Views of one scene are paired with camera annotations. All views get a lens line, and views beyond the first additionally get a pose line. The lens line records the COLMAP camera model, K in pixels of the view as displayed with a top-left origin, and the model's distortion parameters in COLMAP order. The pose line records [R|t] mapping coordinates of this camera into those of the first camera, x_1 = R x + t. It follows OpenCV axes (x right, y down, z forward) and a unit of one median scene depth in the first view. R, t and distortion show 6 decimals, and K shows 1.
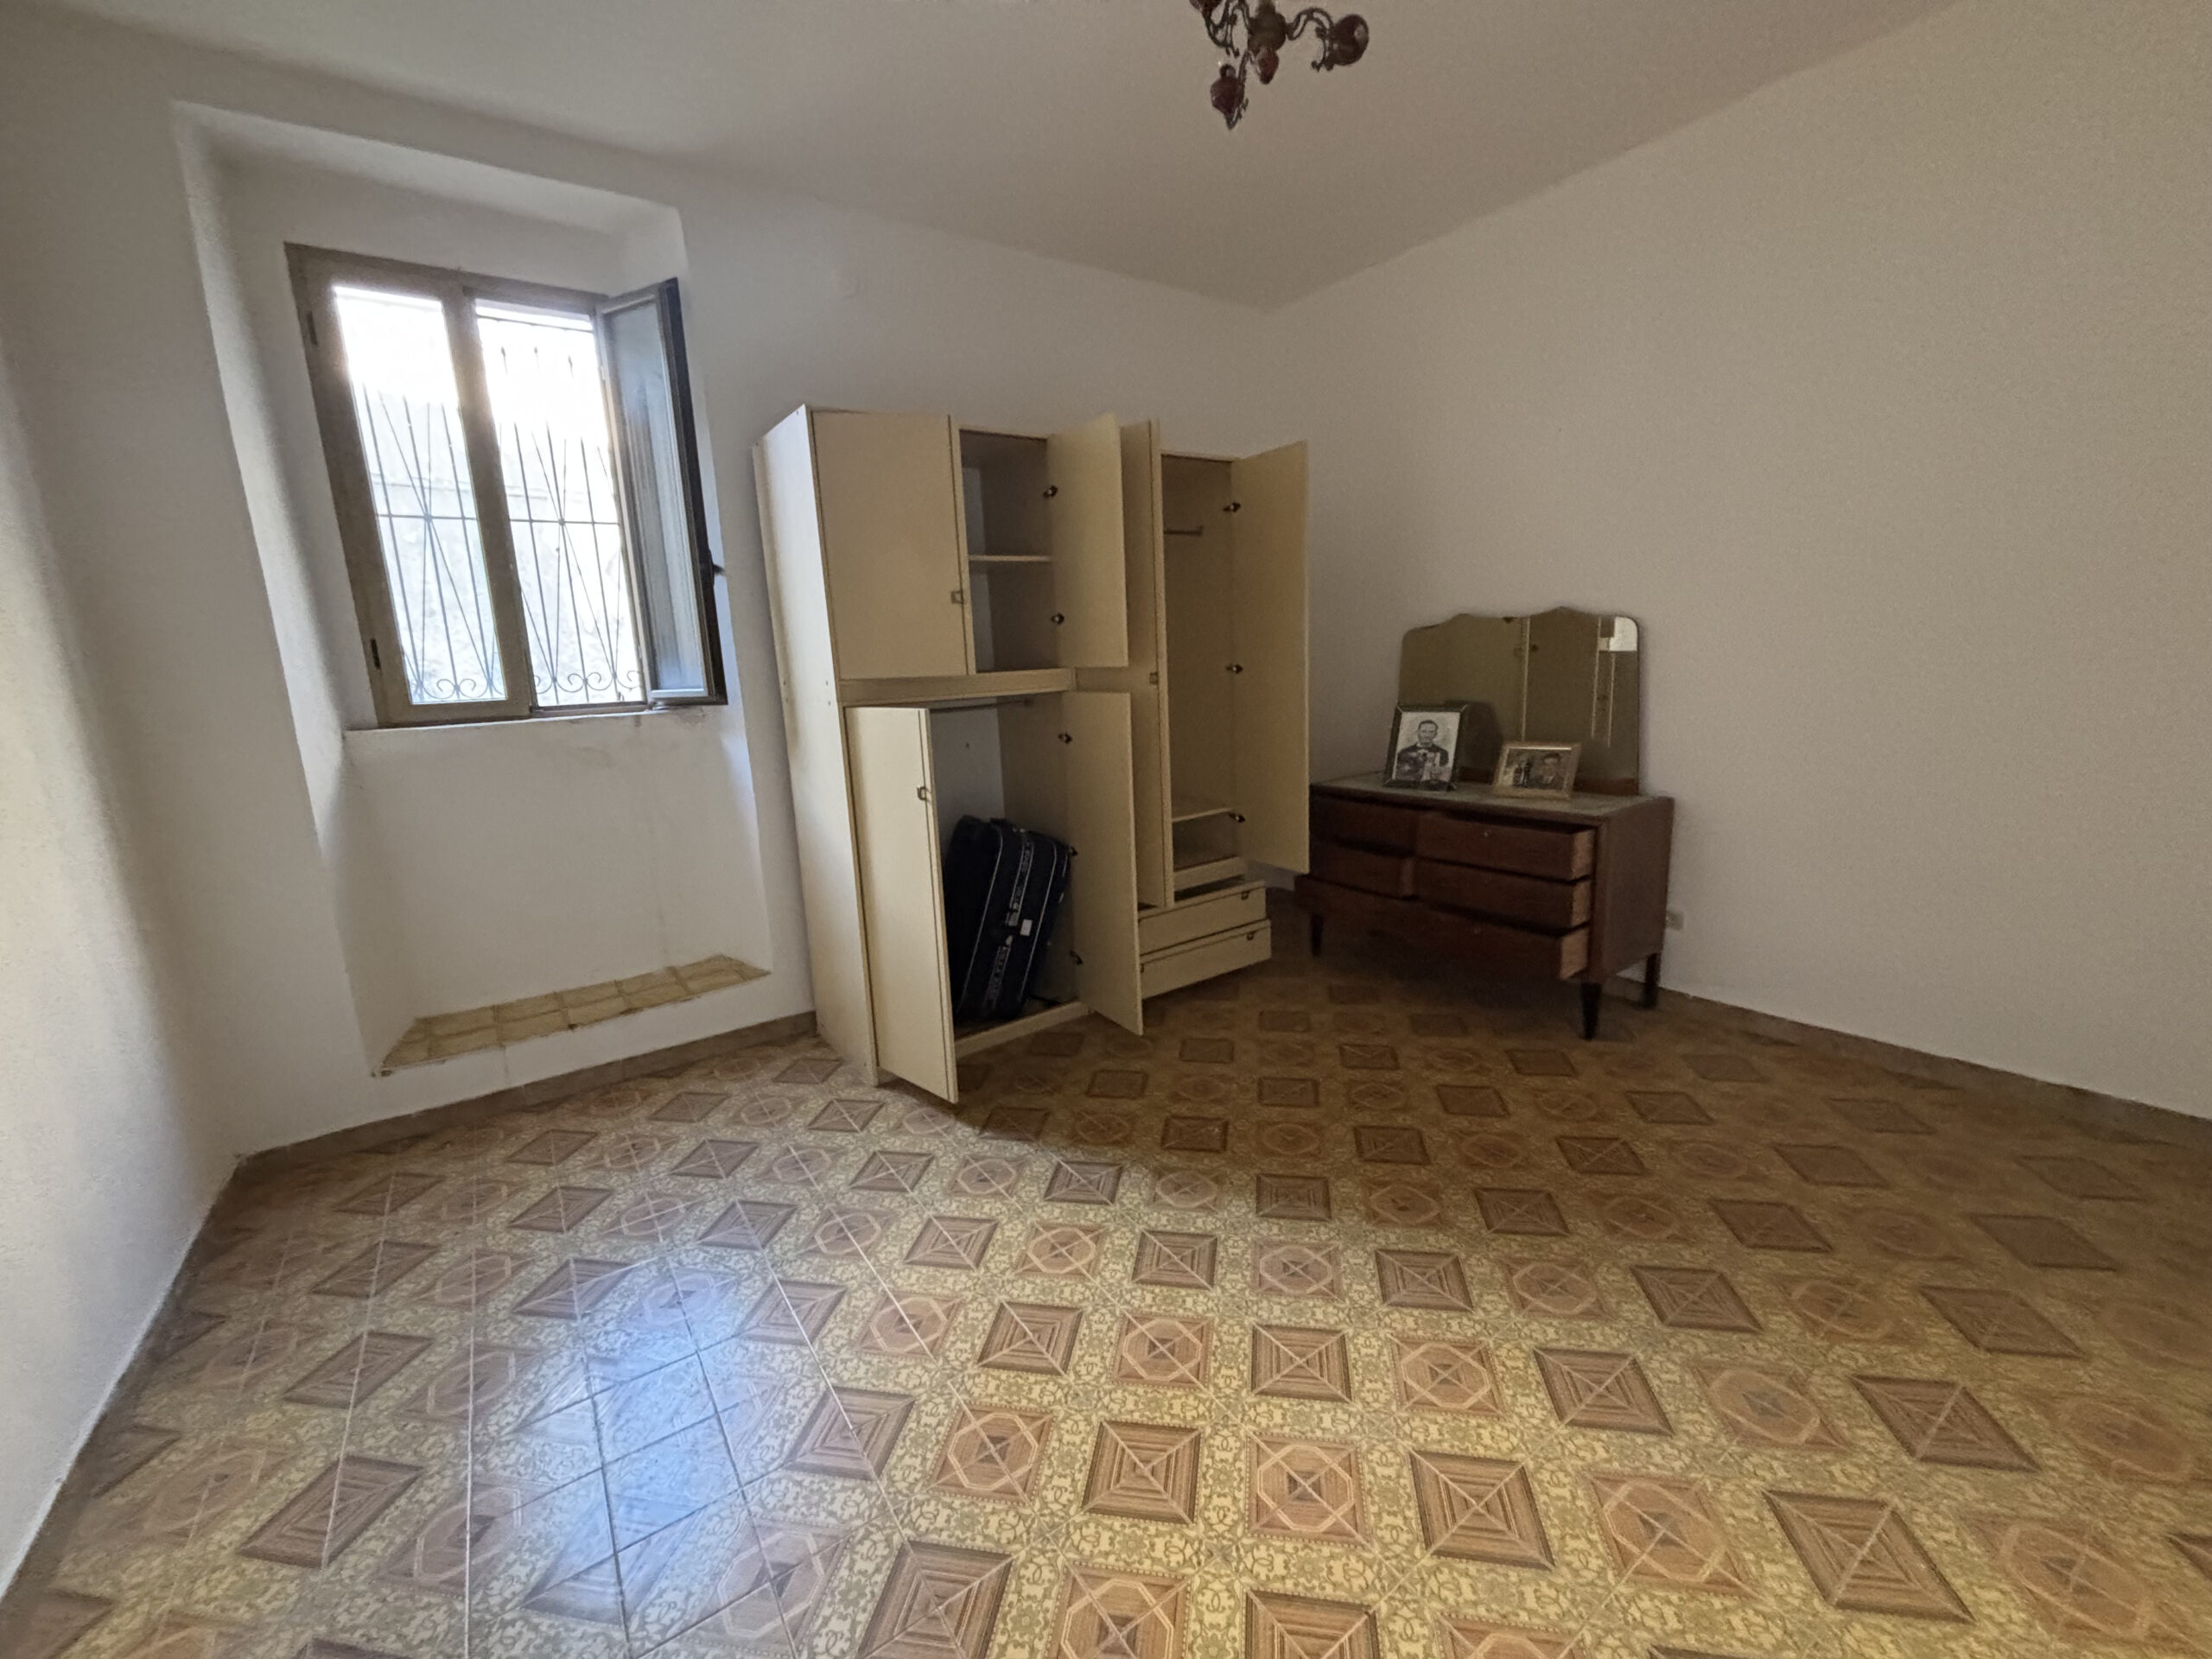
lens RADIAL K [[890.3, 0, 1104.8], [0, 890.3, 820.4], [0, 0, 1]] dist [0.013785, -0.003756]
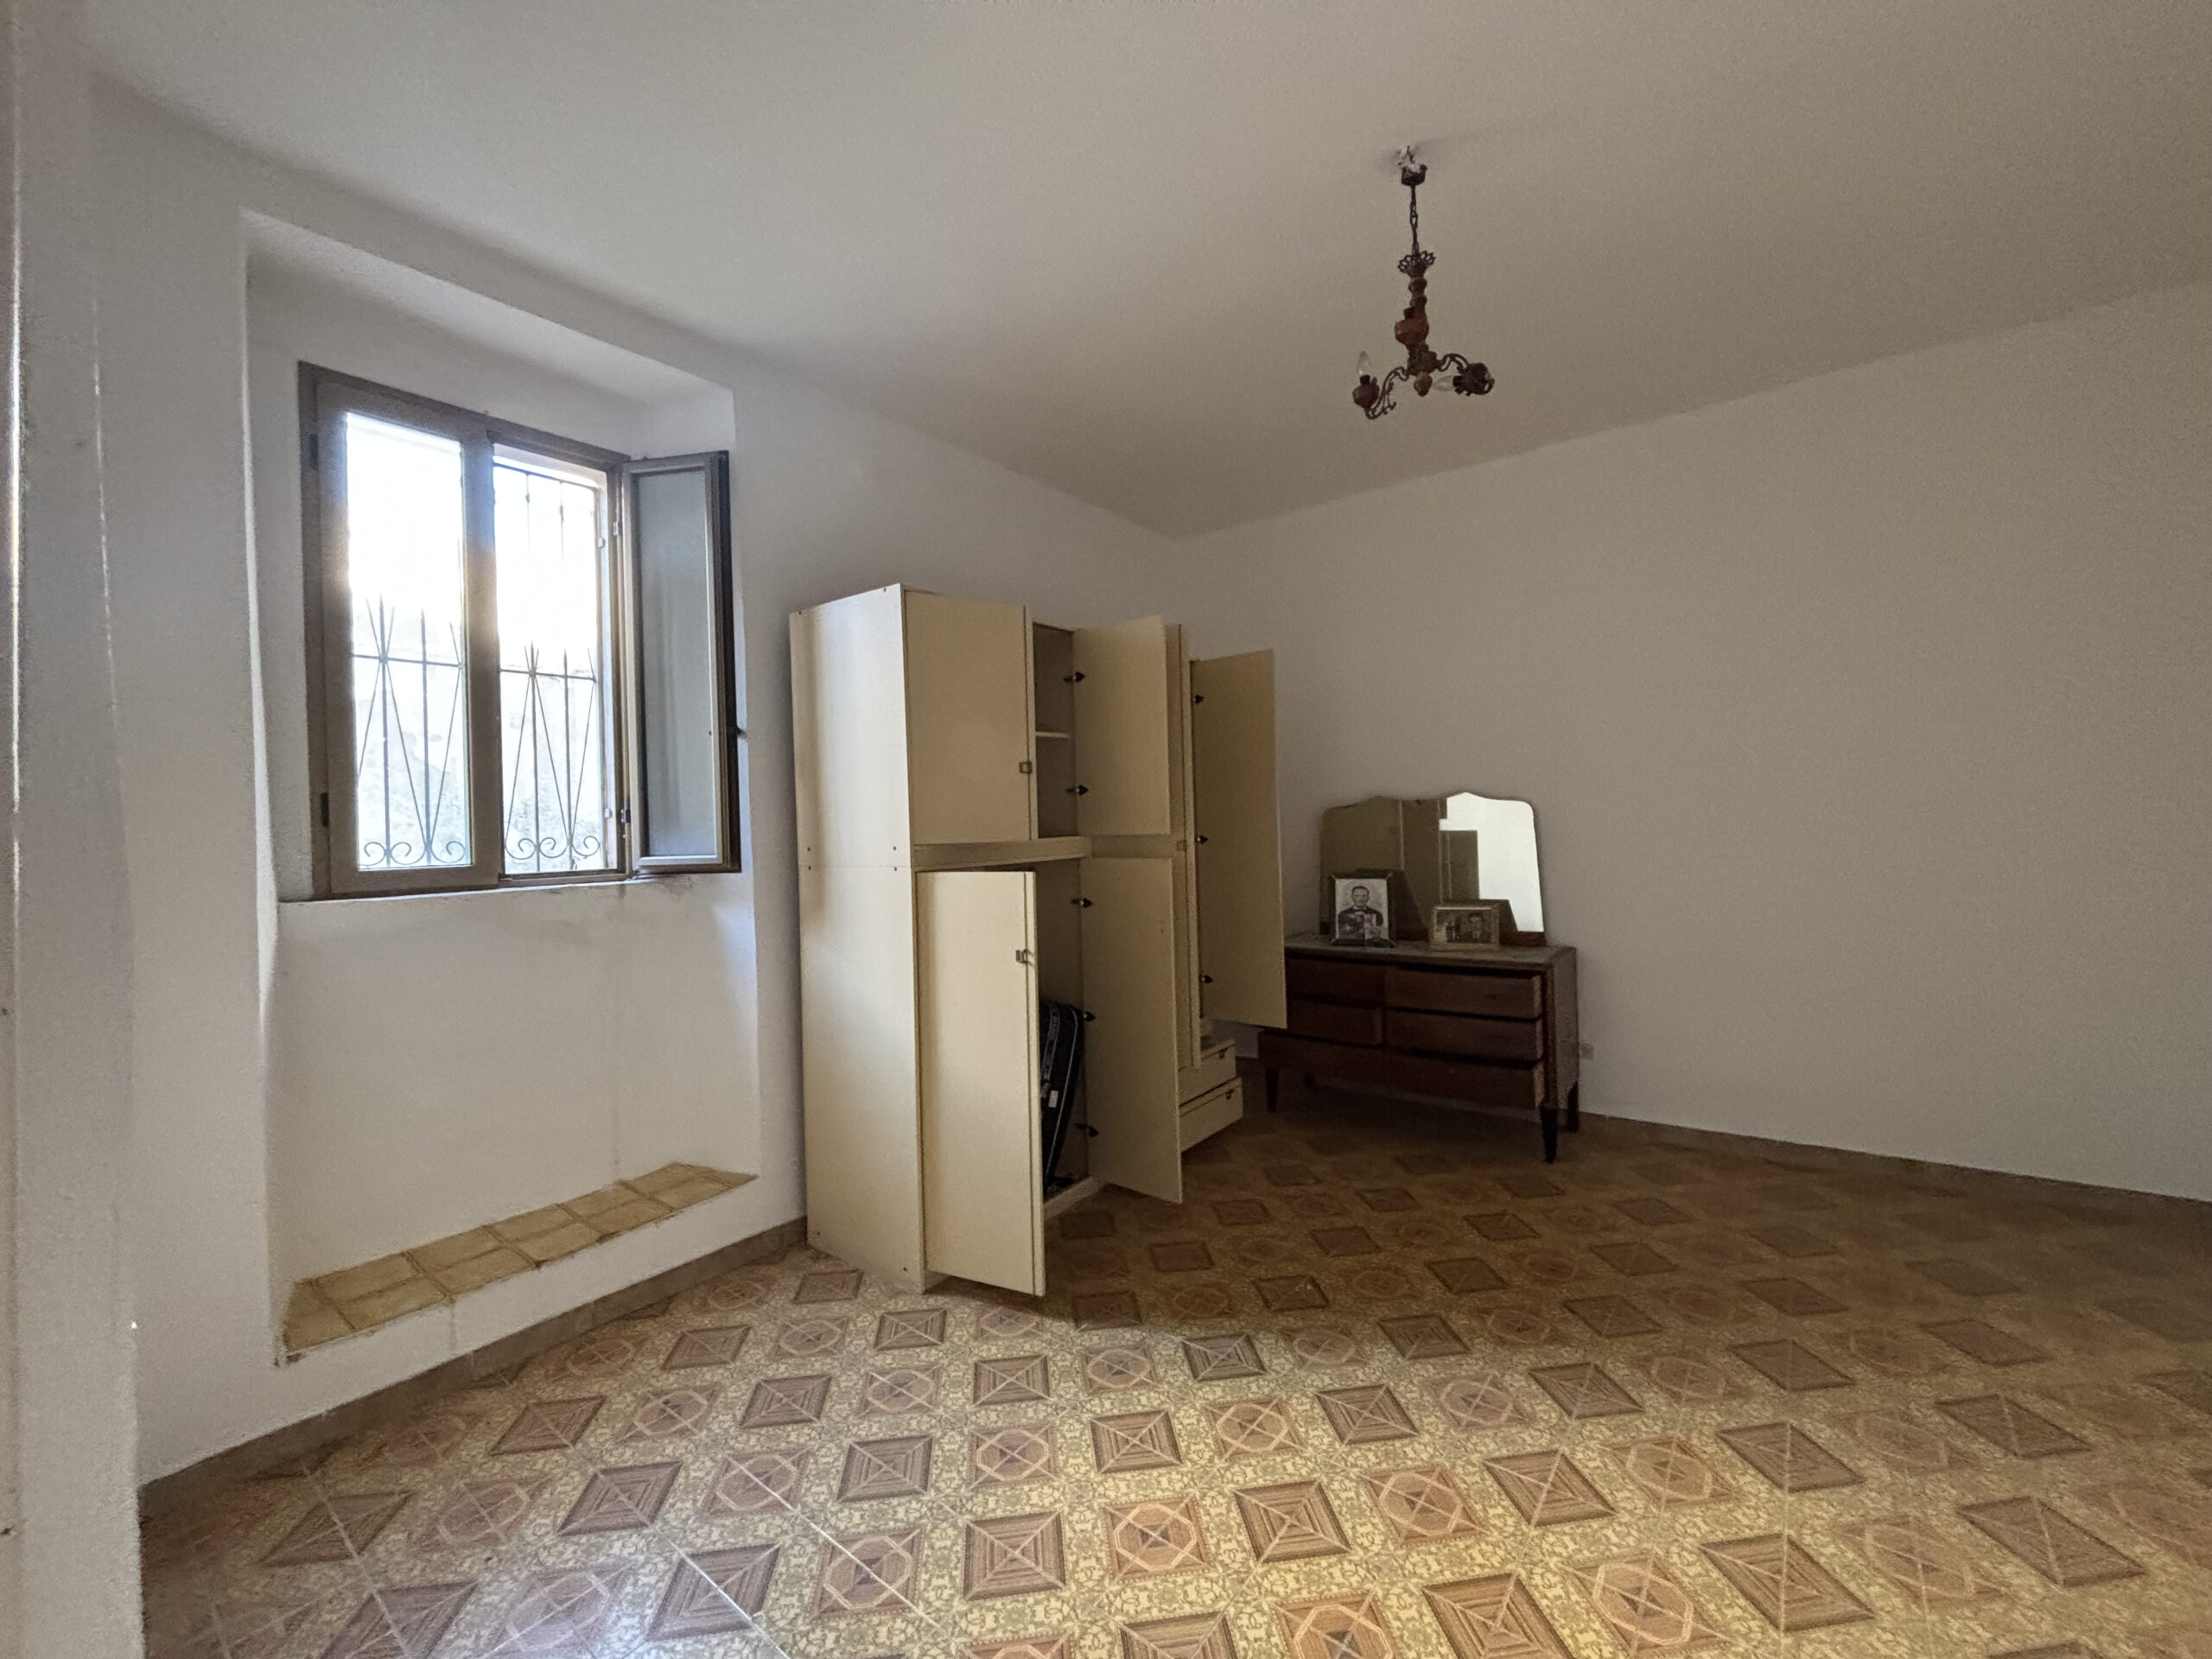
lens RADIAL K [[890.3, 0, 1104.8], [0, 890.3, 820.4], [0, 0, 1]] dist [0.013785, -0.003756]
pose [[0.956999, 0.015568, 0.289674, -0.353654], [0.043227, 0.979757, -0.195466, 0.017347], [-0.286853, 0.199583, 0.936954, 0.011290]]
